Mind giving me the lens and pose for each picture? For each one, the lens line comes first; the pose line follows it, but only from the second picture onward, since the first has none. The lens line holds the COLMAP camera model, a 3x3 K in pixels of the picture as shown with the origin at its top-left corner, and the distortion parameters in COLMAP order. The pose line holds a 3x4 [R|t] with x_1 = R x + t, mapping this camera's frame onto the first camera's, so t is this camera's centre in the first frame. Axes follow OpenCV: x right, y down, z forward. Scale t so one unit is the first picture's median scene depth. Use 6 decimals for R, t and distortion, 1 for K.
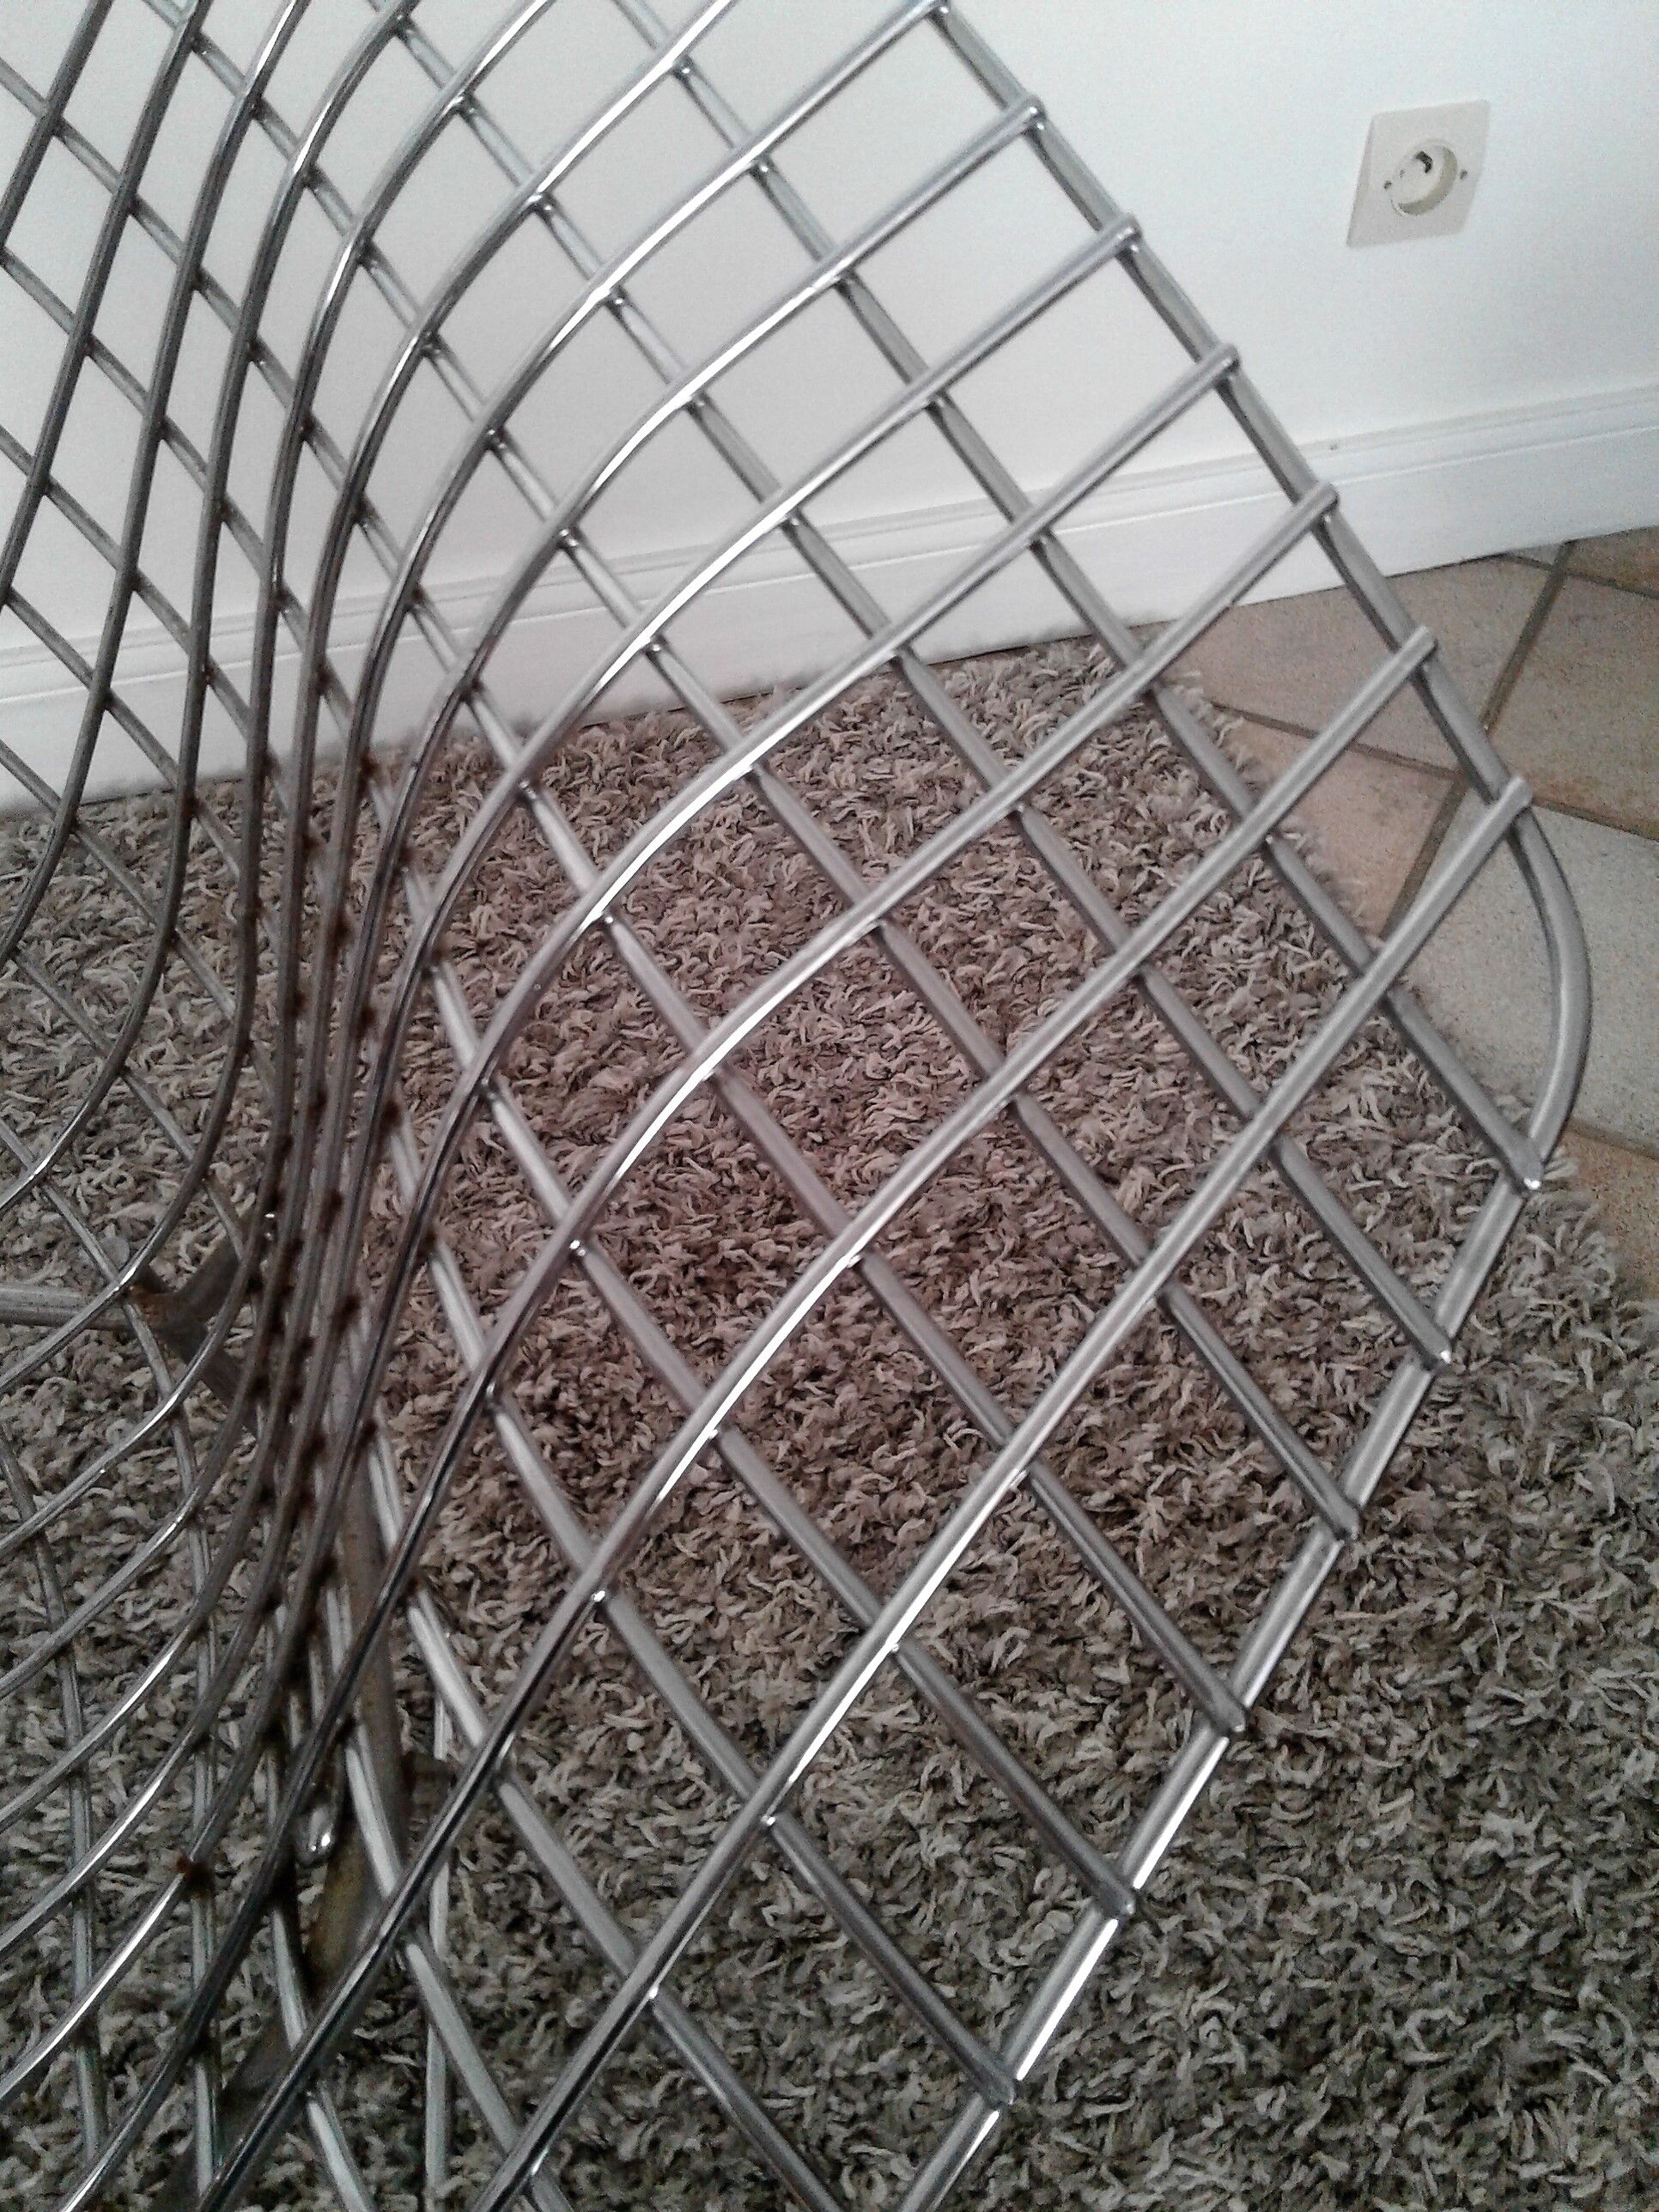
lens RADIAL K [[2086.7, 0, 857.7], [0, 2086.7, 1106.4], [0, 0, 1]] dist [0.079049, -0.193998]
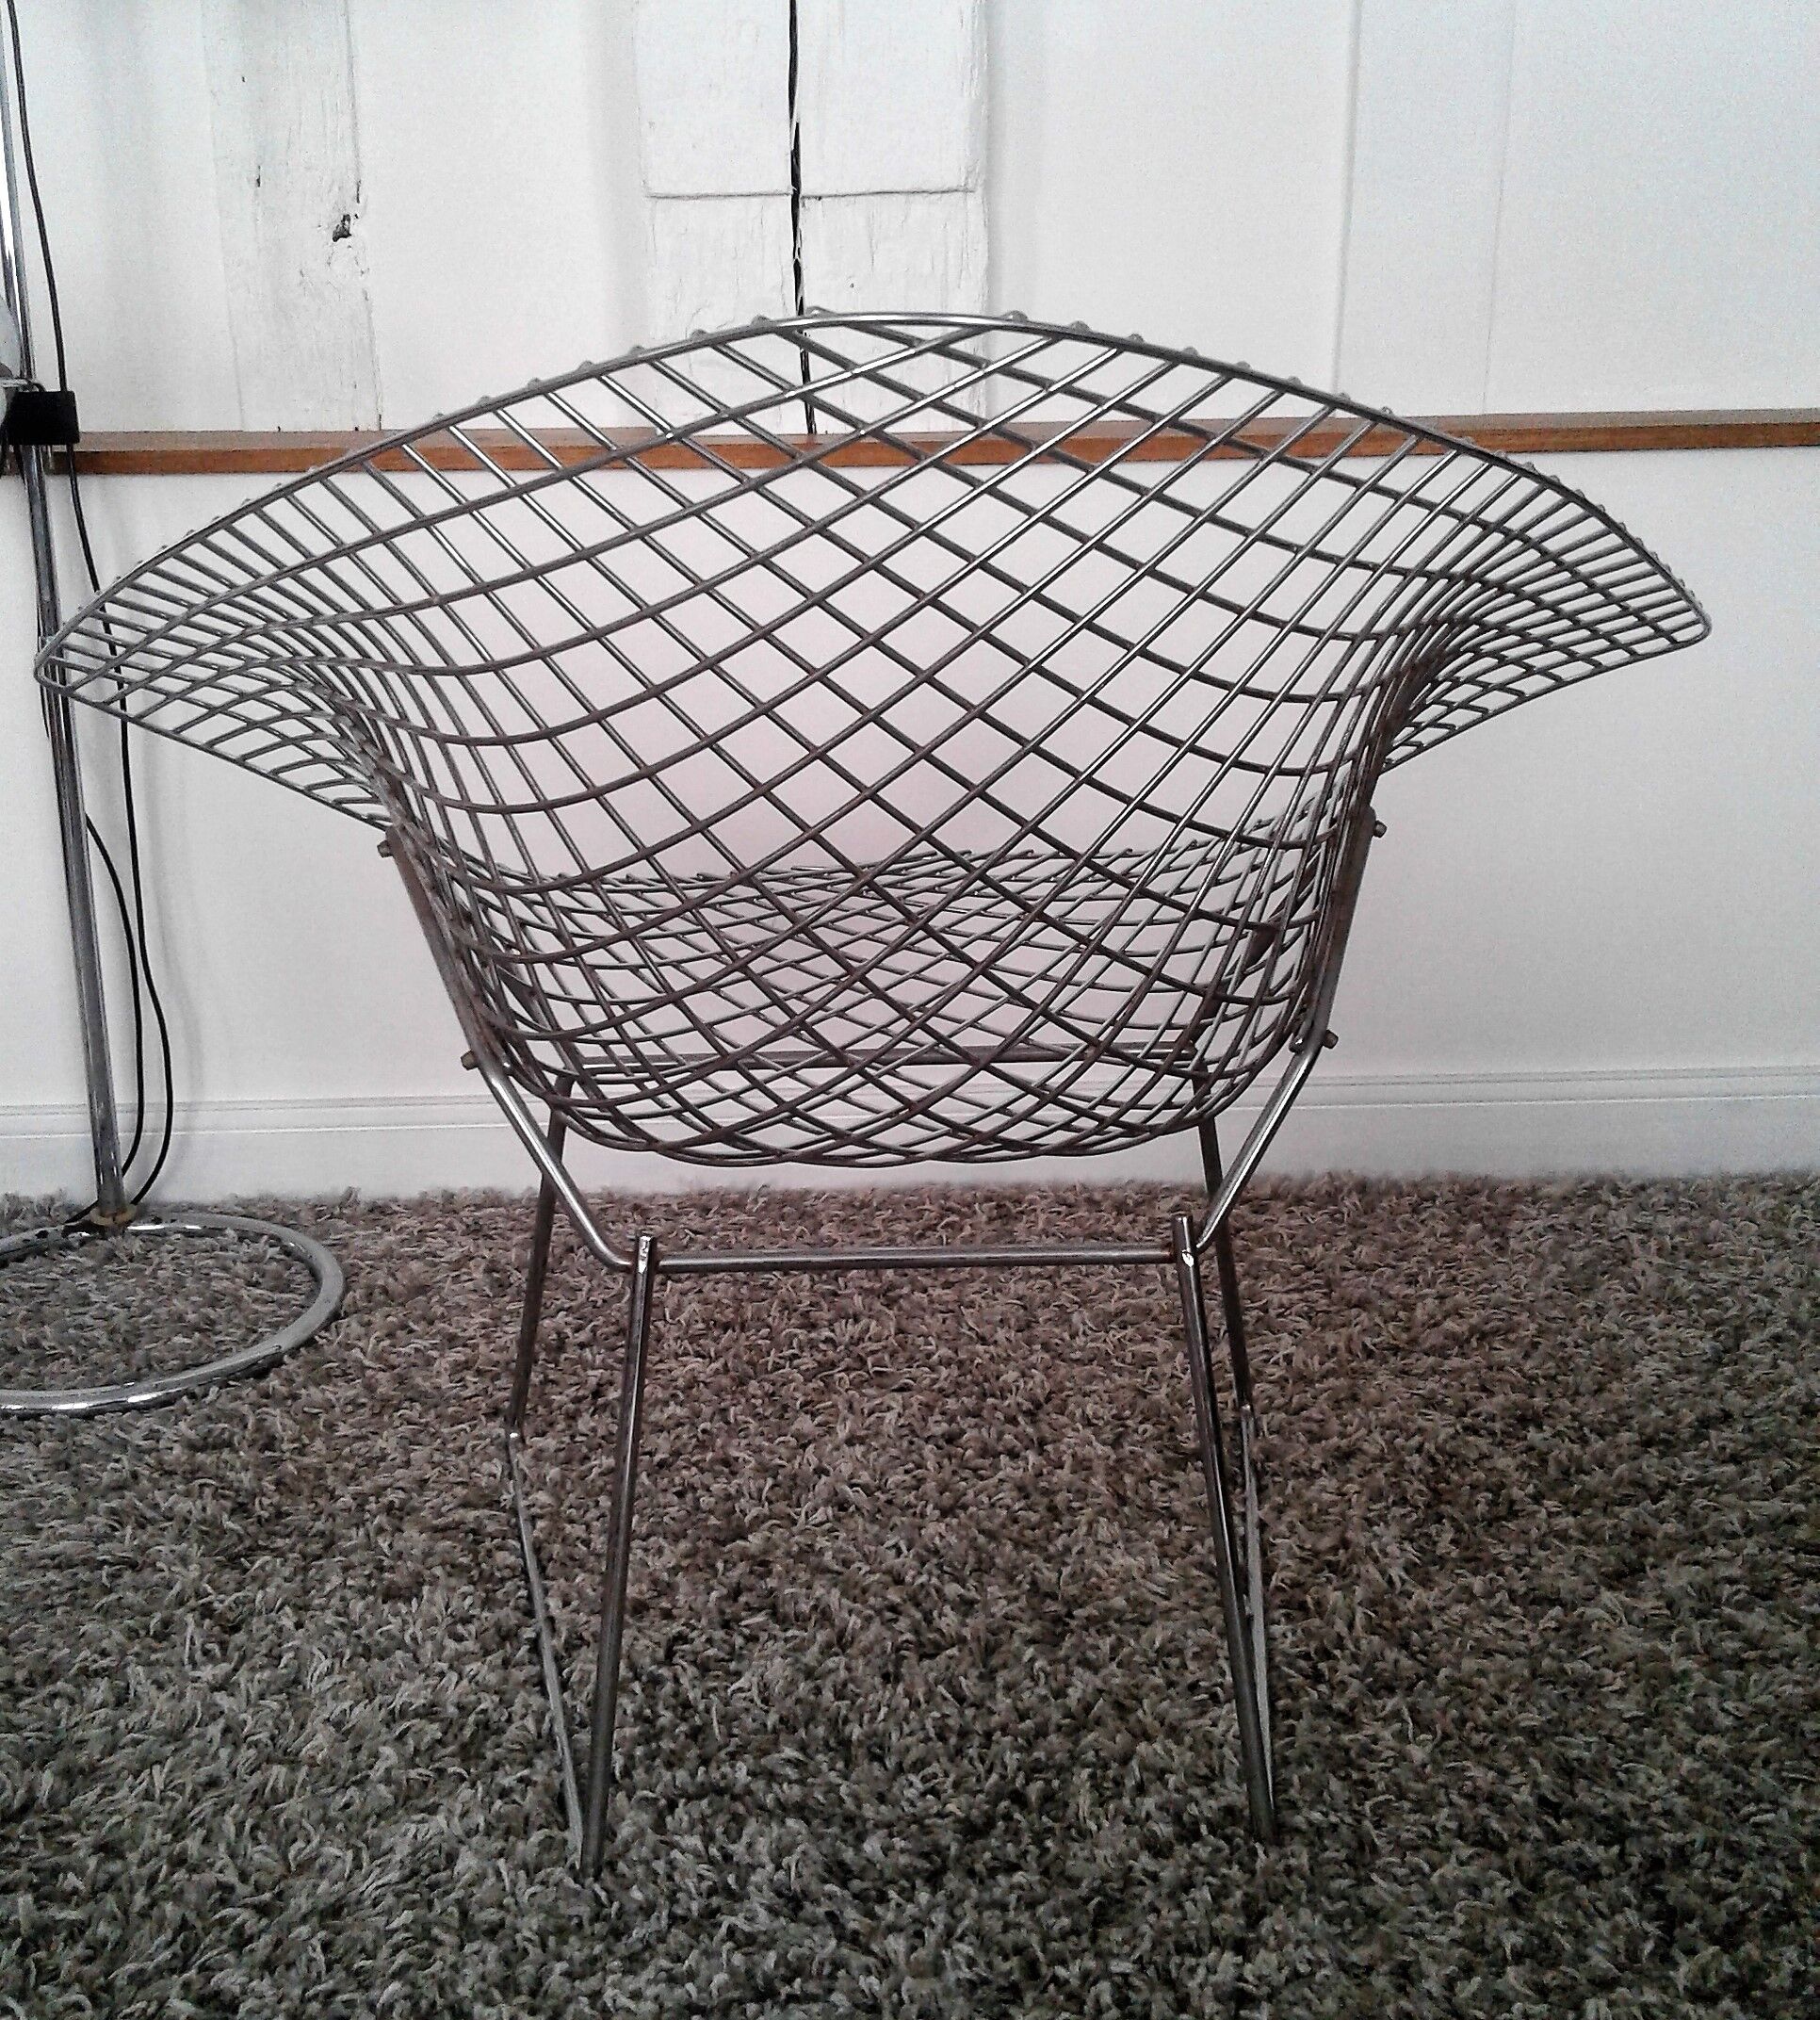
lens RADIAL K [[2284.7, 0, 919.8], [0, 2284.7, 962.2], [0, 0, 1]] dist [0.097460, -0.196311]
pose [[0.957845, 0.049823, -0.282932, -0.039154], [-0.183149, 0.864664, -0.467774, 0.727296], [0.221335, 0.499874, 0.837339, -0.706907]]
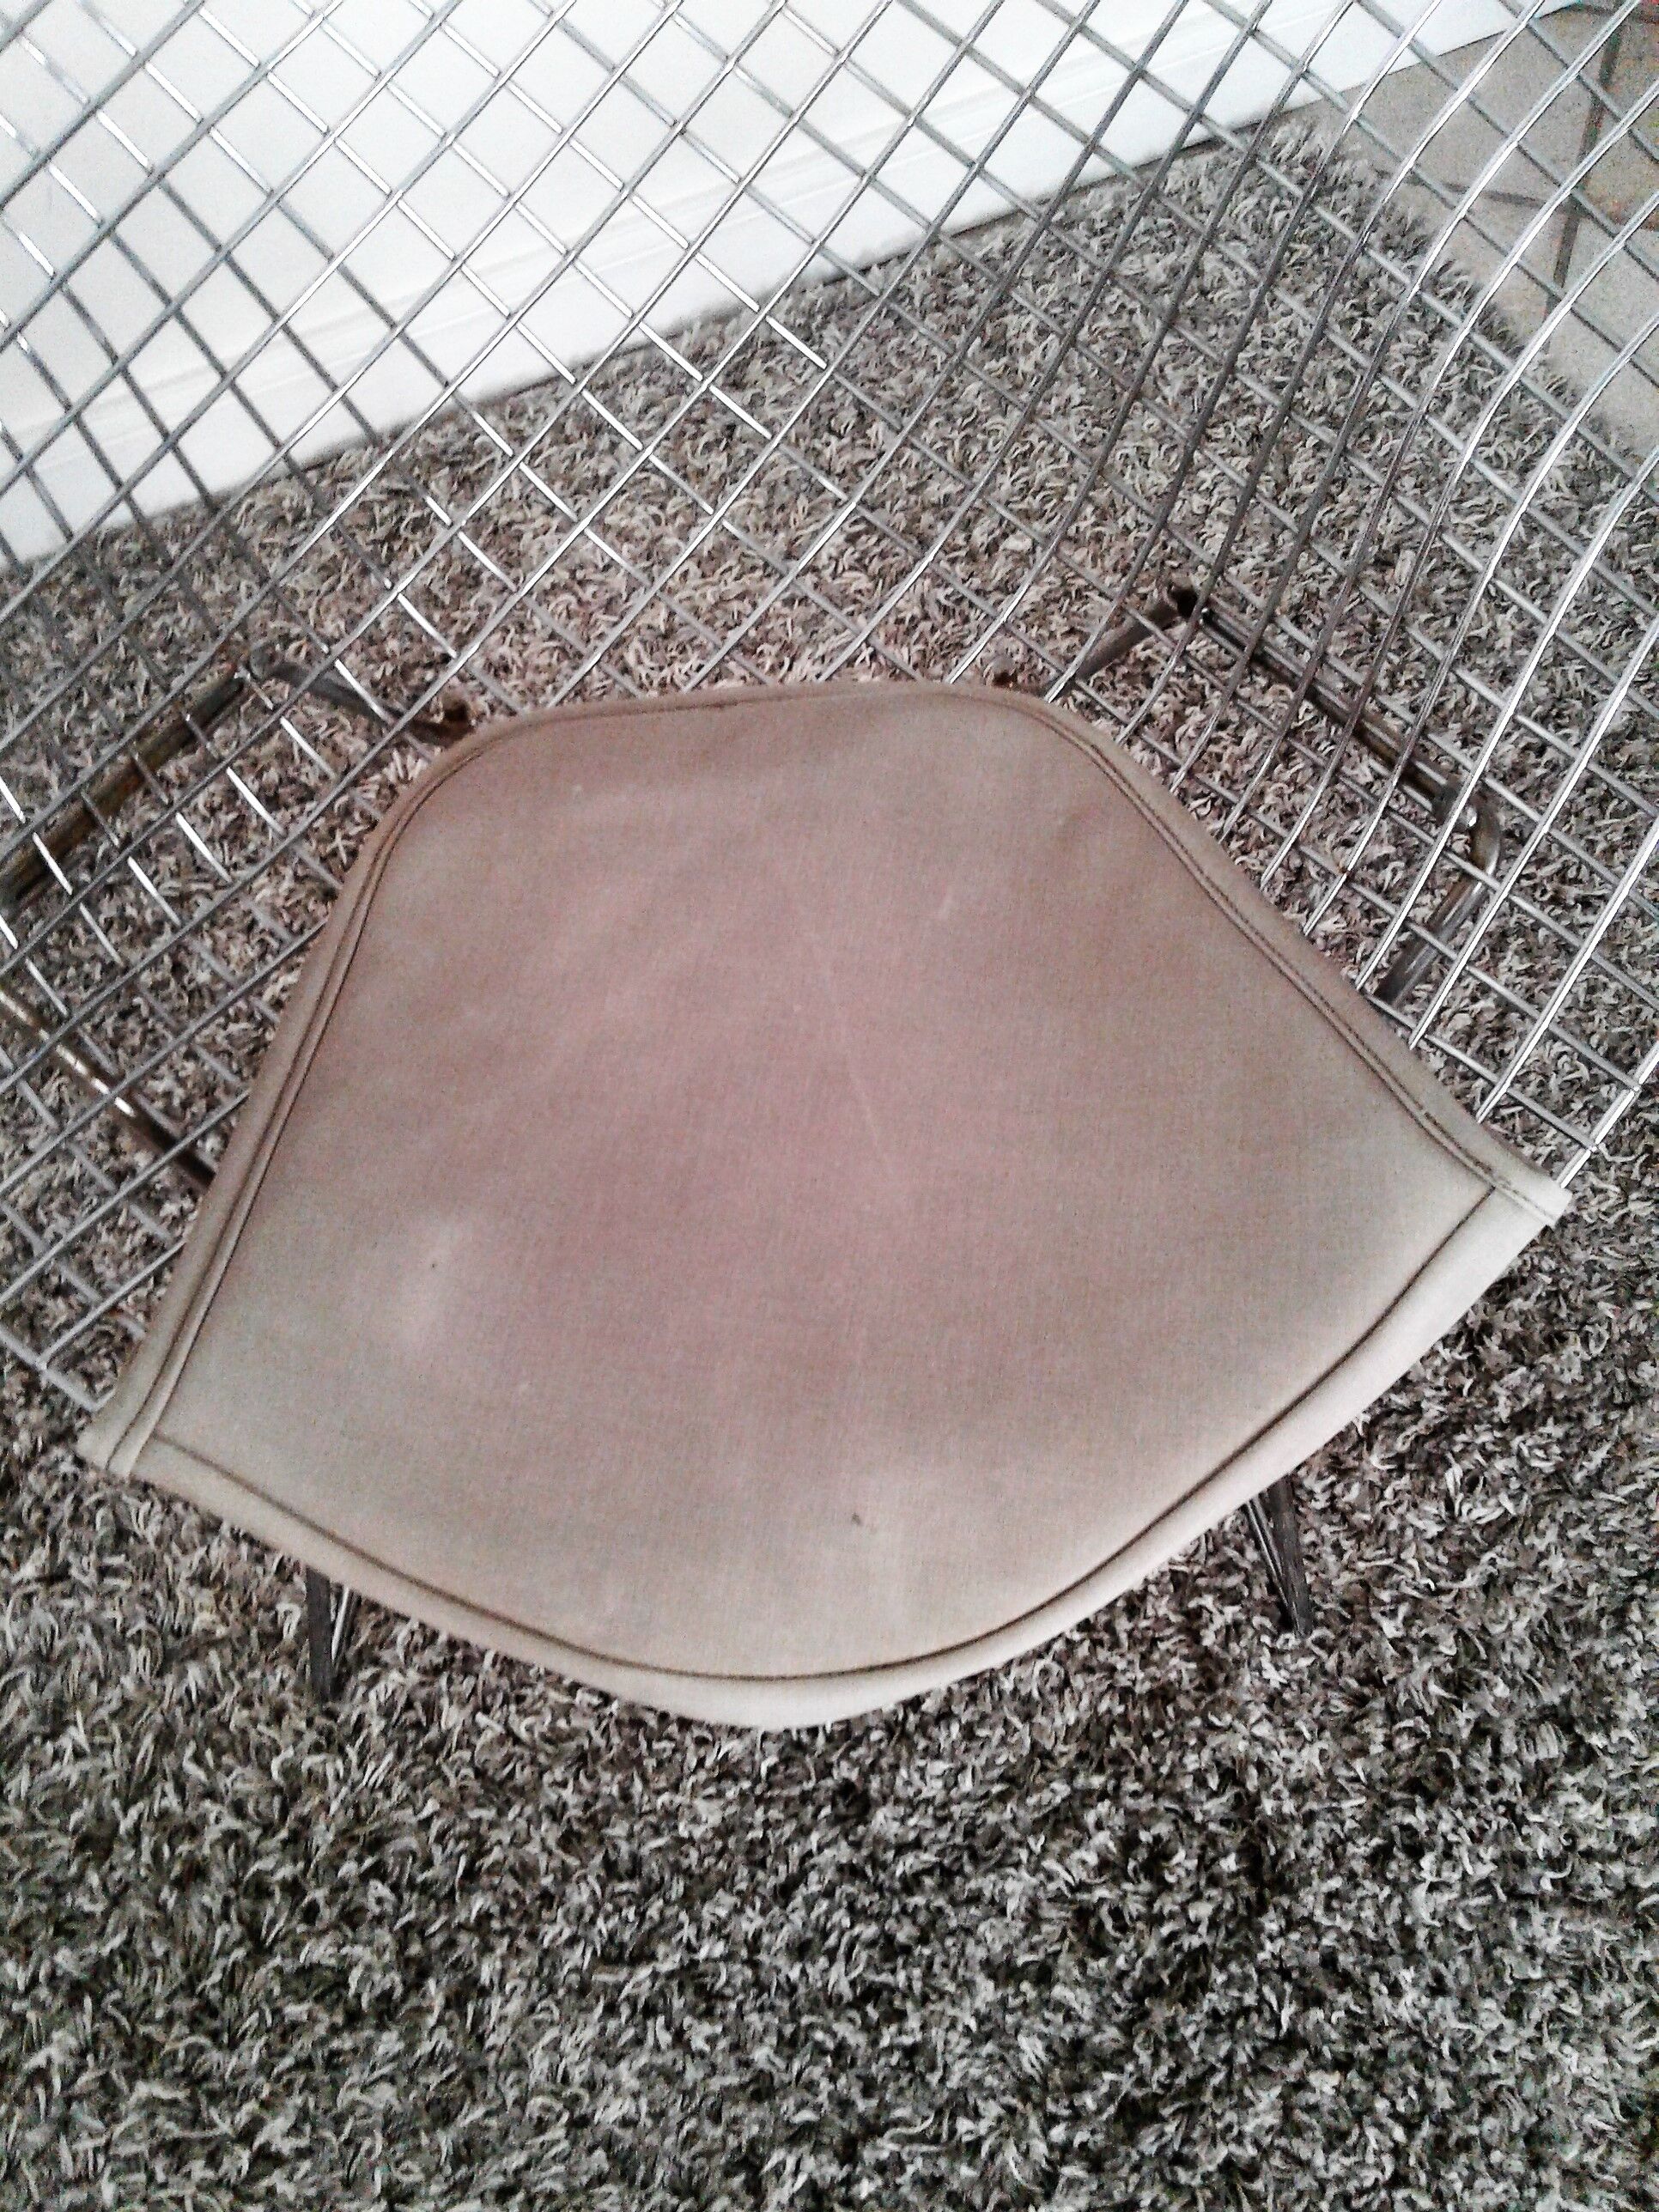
lens RADIAL K [[2065.9, 0, 858.3], [0, 2065.9, 1096.8], [0, 0, 1]] dist [0.091335, -0.189203]
pose [[0.988801, -0.148266, 0.017044, -0.365813], [0.139107, 0.956987, 0.254606, -0.033032], [-0.054060, -0.249384, 0.966895, -0.509858]]
